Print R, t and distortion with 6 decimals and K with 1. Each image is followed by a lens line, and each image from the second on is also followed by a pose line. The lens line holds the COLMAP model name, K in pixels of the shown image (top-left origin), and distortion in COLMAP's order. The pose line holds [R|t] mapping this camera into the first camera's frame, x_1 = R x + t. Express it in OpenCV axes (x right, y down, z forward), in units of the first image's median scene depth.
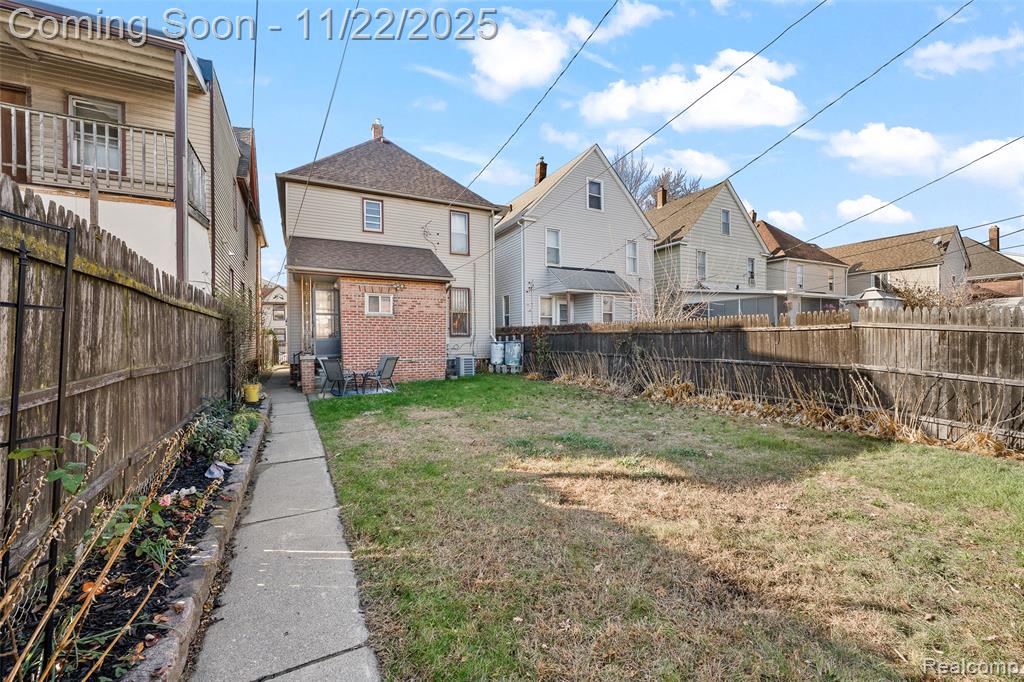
lens RADIAL K [[410.6, 0, 516.1], [0, 410.6, 338.3], [0, 0, 1]] dist [-0.000735, 0.000556]
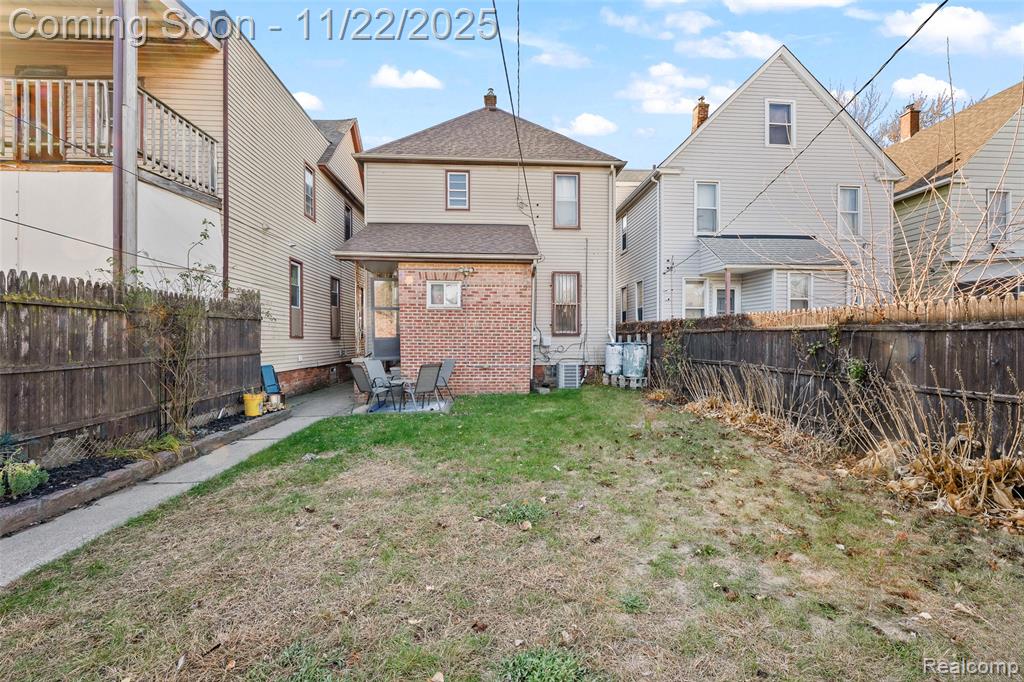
lens RADIAL K [[410.6, 0, 510.0], [0, 410.6, 337.9], [0, 0, 1]] dist [-0.000735, 0.000556]
pose [[0.911429, 0.005743, -0.411417, 0.085055], [-0.004288, 0.999981, 0.004459, -0.002738], [0.411434, -0.002300, 0.911437, 0.261453]]
